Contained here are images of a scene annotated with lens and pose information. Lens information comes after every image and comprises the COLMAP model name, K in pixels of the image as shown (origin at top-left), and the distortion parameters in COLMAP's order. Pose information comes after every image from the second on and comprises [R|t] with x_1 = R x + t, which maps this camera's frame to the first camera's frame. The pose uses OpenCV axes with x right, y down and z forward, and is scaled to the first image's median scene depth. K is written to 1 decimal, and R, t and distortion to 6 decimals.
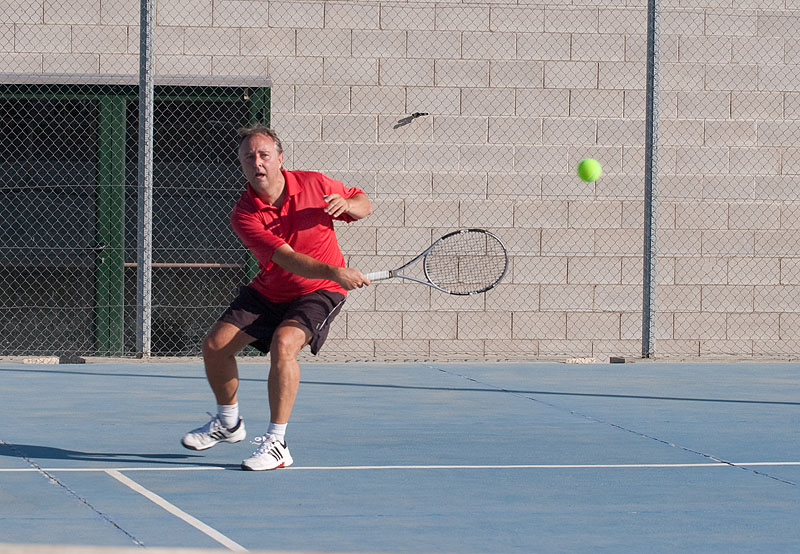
lens RADIAL K [[3537.7, 0, 400.0], [0, 3537.7, 277.0], [0, 0, 1]] dist [0.068653, -0.633744]
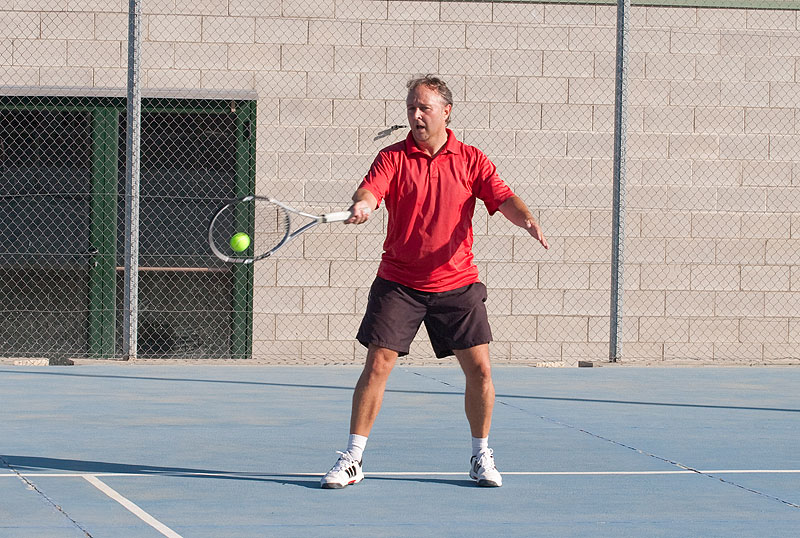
lens RADIAL K [[2970.0, 0, 400.0], [0, 2970.0, 269.0], [0, 0, 1]] dist [-0.002661, 0.447350]
pose [[0.999985, 0.005409, 0.000997, 0.005778], [-0.005412, 0.999982, 0.002689, -0.006594], [-0.000983, -0.002694, 0.999996, 0.126869]]
